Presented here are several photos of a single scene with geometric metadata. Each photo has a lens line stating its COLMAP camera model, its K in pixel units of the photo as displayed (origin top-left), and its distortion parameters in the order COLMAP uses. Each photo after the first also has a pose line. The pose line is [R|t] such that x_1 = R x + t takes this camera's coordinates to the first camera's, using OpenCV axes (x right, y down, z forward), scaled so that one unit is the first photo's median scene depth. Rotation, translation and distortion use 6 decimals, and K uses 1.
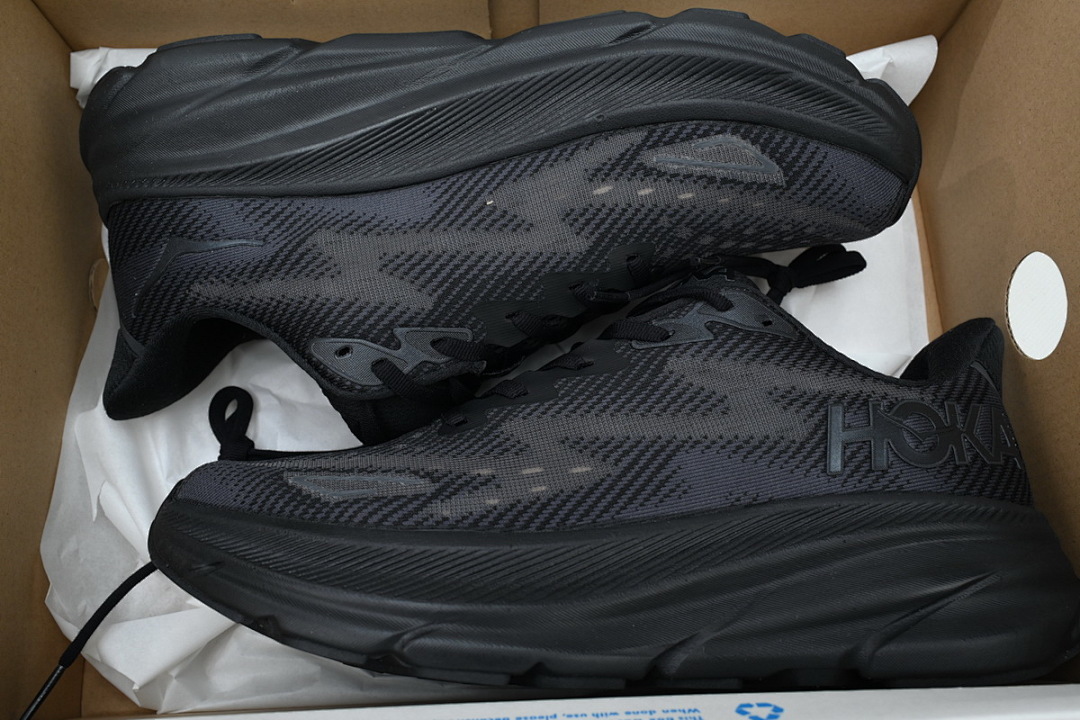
lens RADIAL K [[907.5, 0, 540.4], [0, 907.5, 352.5], [0, 0, 1]] dist [0.005859, -0.005520]
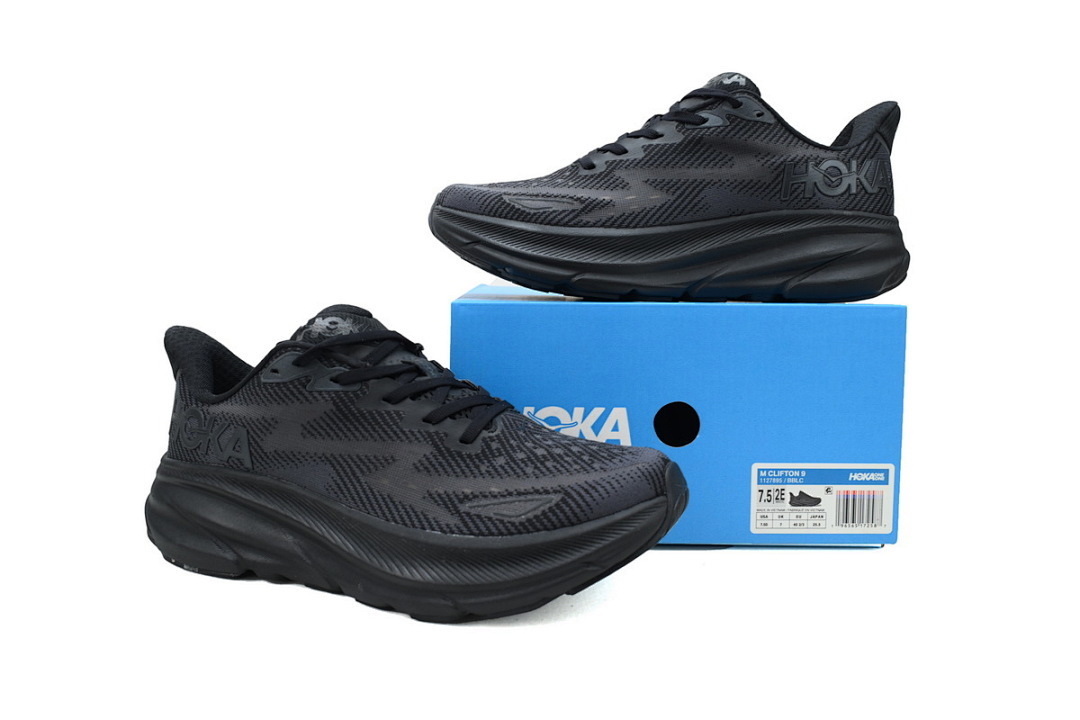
lens RADIAL K [[910.5, 0, 540.3], [0, 910.5, 365.7], [0, 0, 1]] dist [-0.002577, -0.004251]
pose [[0.999324, 0.014801, -0.033638, -0.132641], [0.000218, 0.912902, 0.408178, -0.342740], [0.036750, -0.407910, 0.912282, -0.964442]]
